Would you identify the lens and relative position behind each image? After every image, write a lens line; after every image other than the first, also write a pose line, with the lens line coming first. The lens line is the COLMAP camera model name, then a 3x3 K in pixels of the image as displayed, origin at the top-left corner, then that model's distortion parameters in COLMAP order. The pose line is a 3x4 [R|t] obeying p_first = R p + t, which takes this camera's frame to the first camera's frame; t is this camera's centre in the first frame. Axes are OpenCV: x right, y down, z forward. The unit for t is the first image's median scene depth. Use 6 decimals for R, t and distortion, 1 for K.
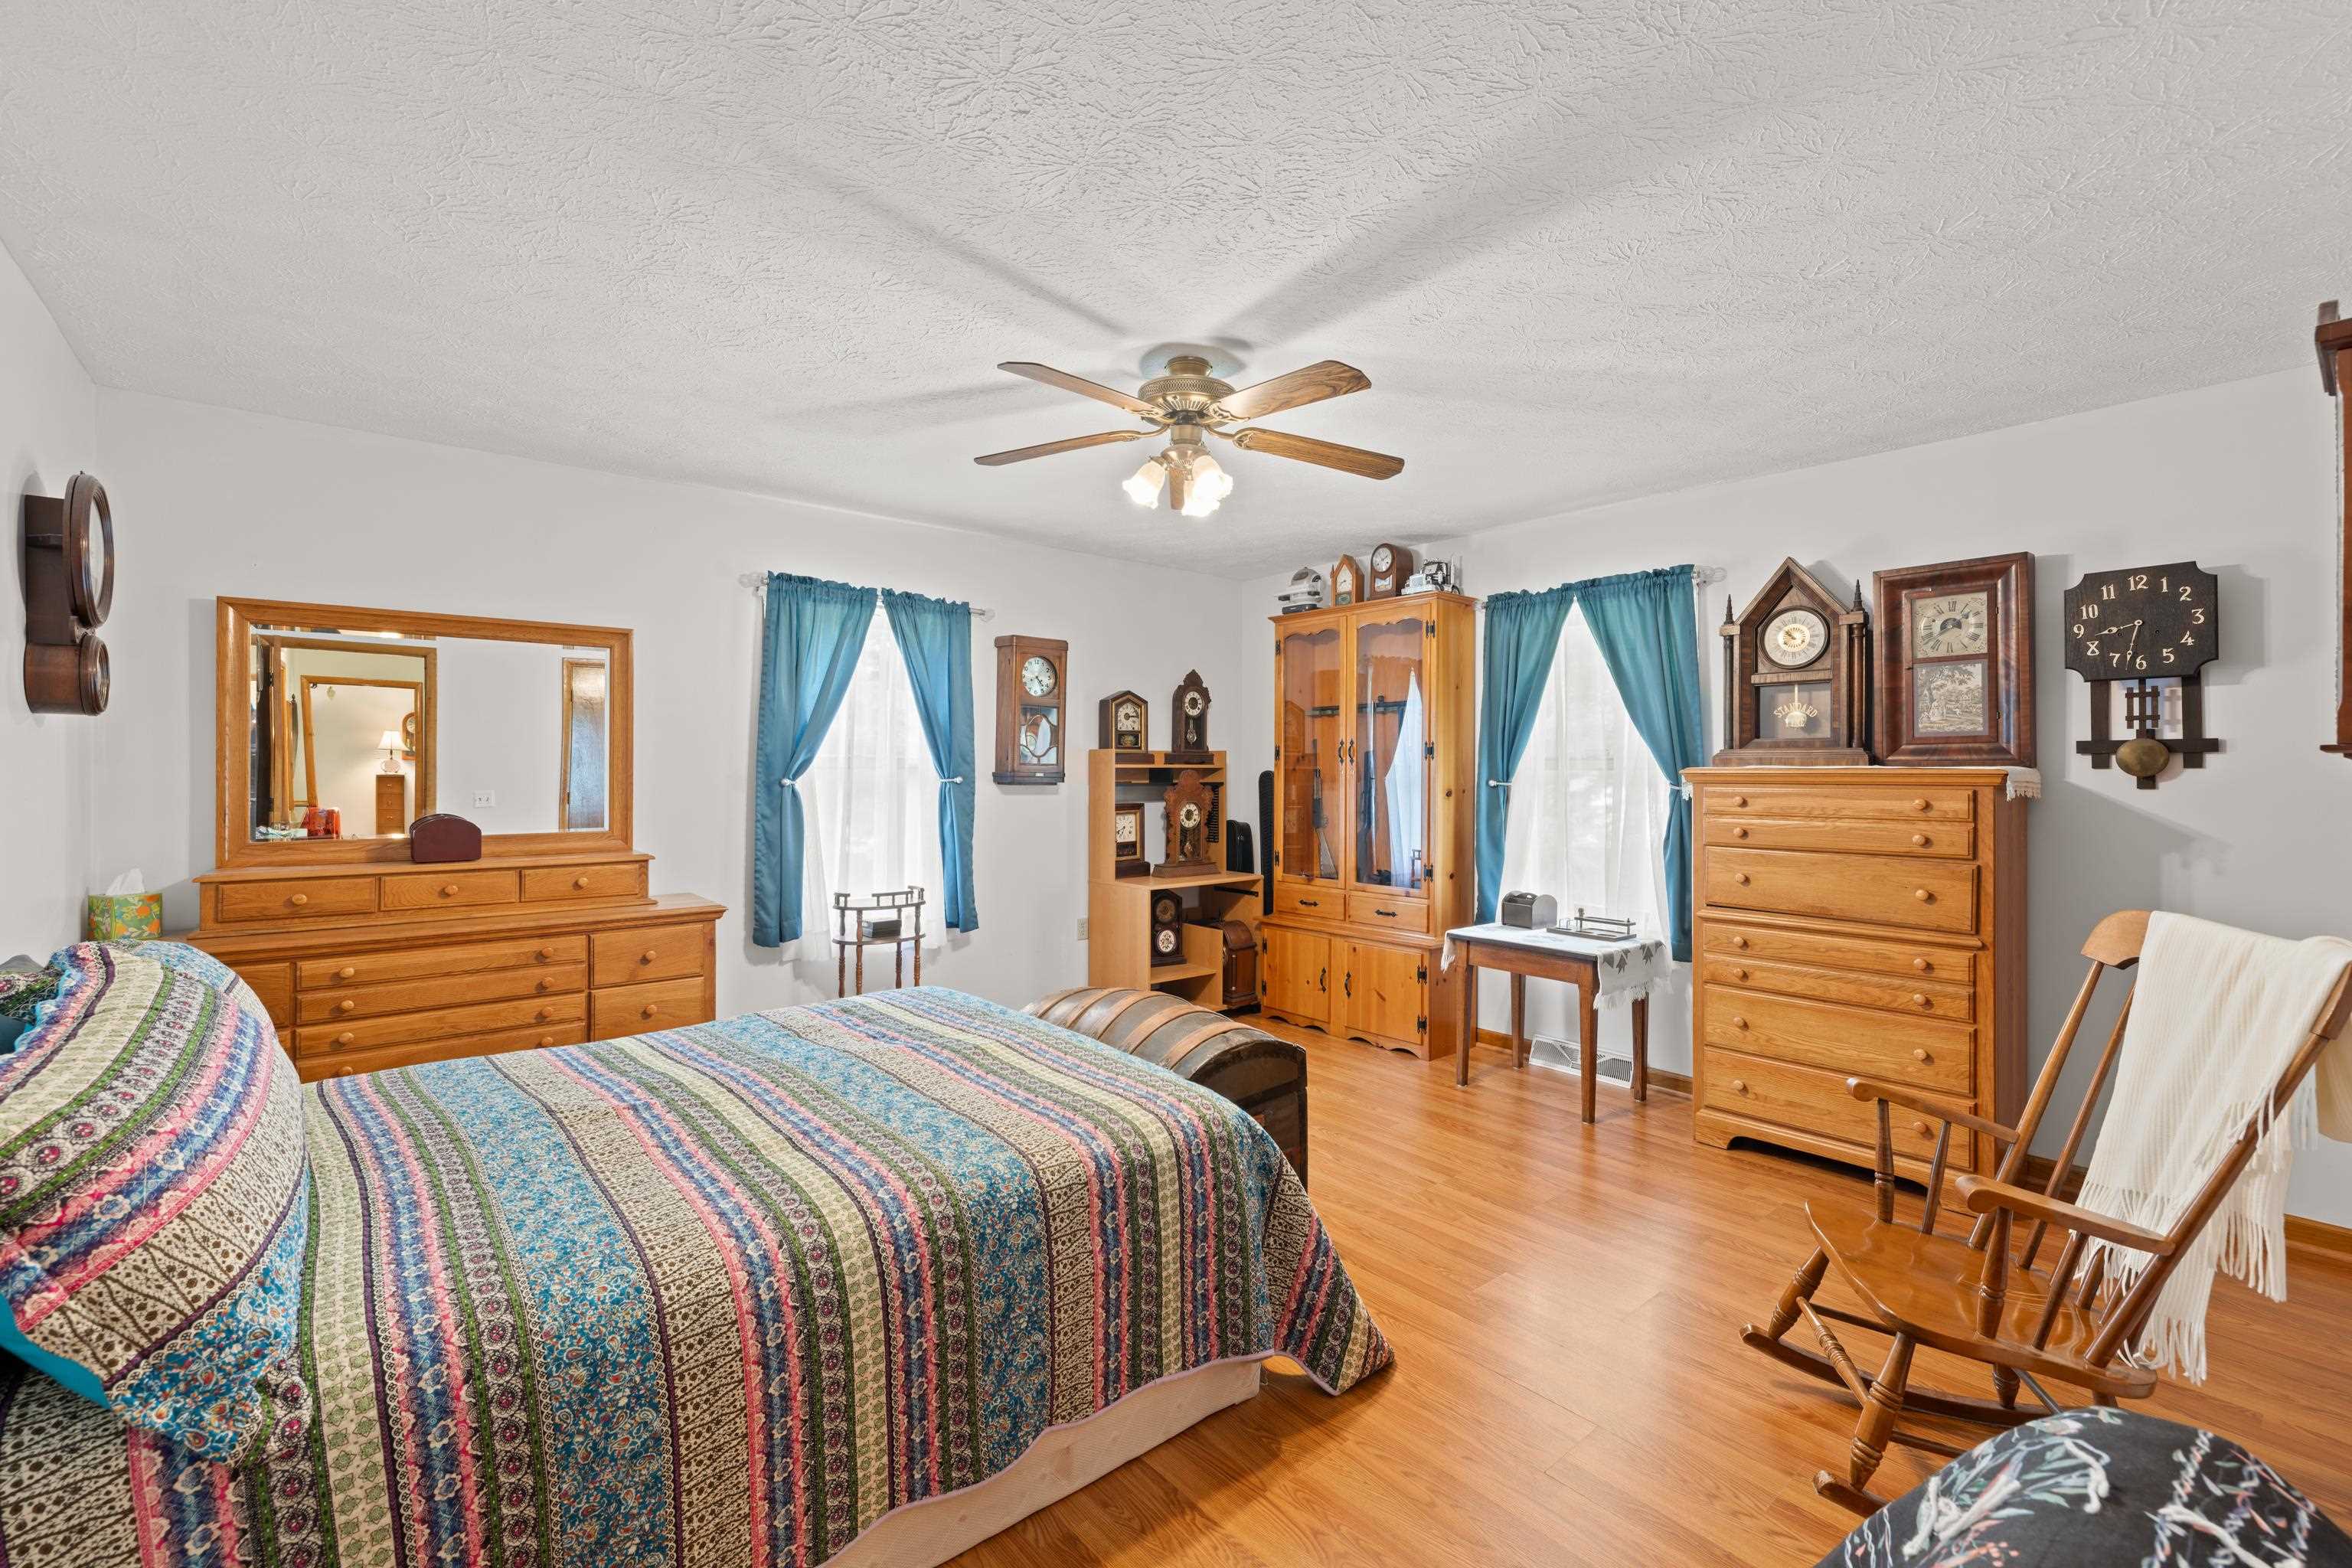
lens RADIAL K [[1001.2, 0, 1177.3], [0, 1001.2, 774.7], [0, 0, 1]] dist [0.000304, 0.000214]
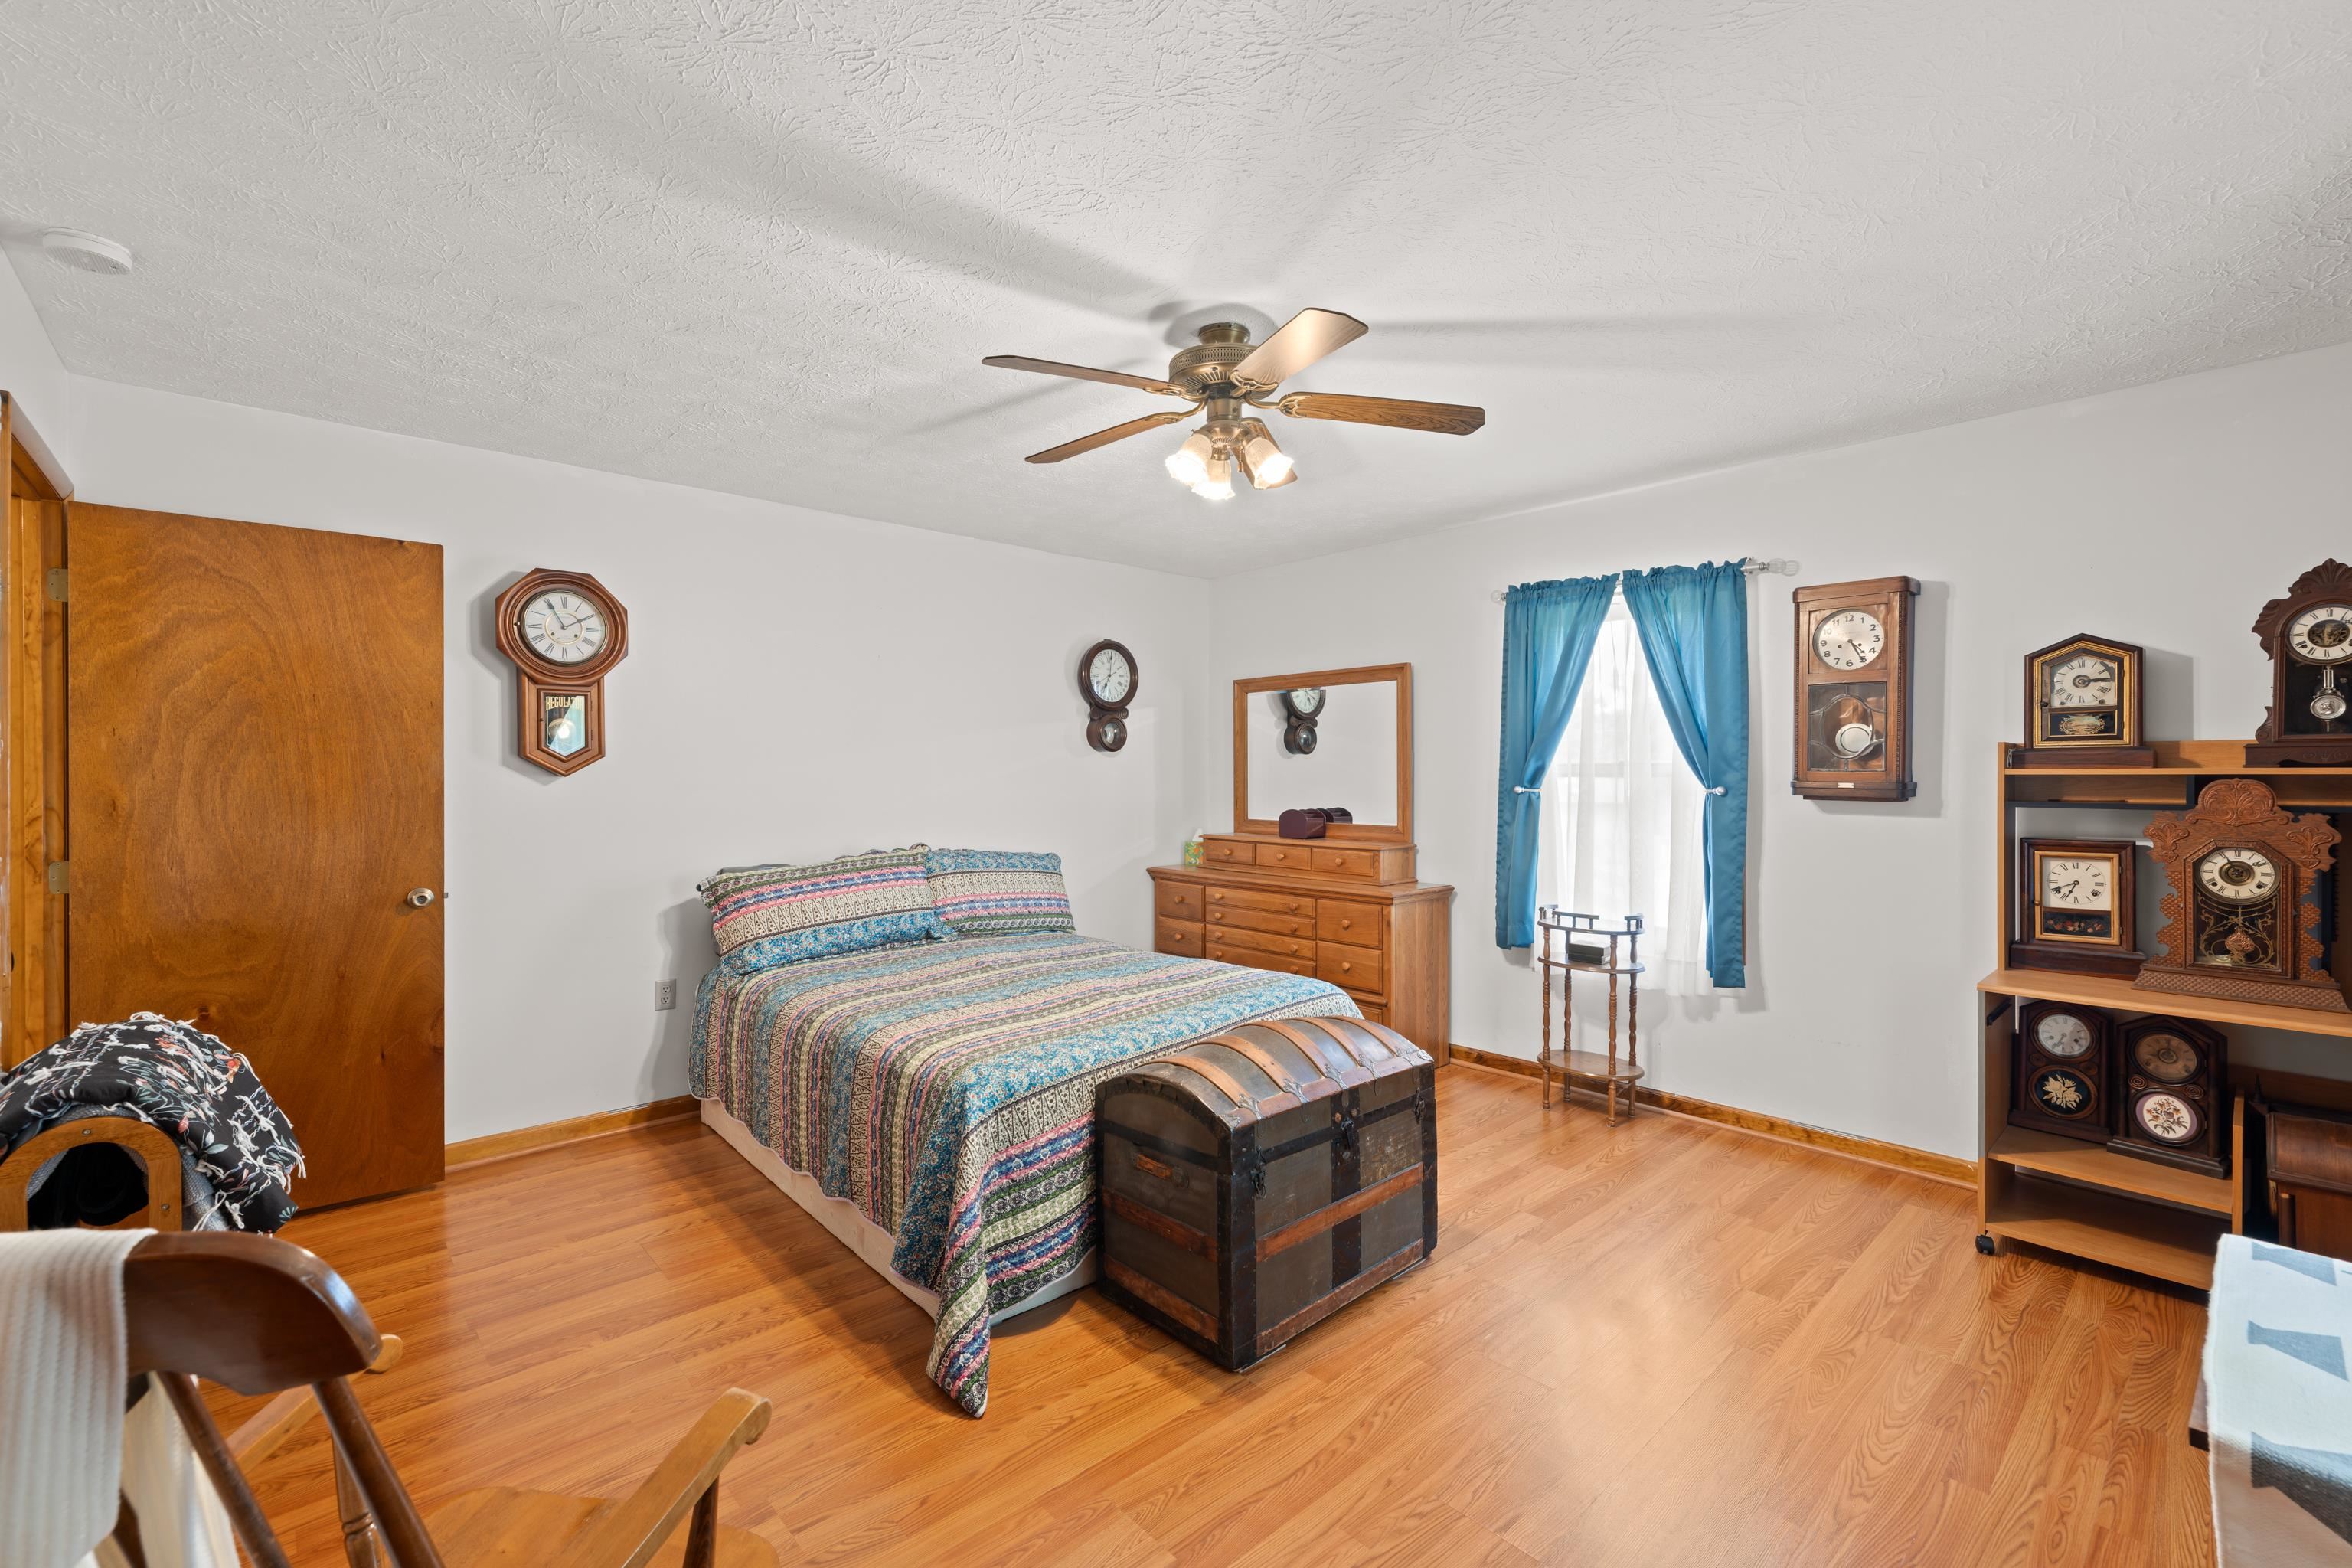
lens RADIAL K [[1007.3, 0, 1176.5], [0, 1007.3, 779.1], [0, 0, 1]] dist [0.002607, 0.000269]
pose [[0.036955, 0.000961, -0.999316, 0.588803], [-0.007465, 0.999972, 0.000686, -0.001524], [0.999289, 0.007434, 0.036961, 0.587870]]
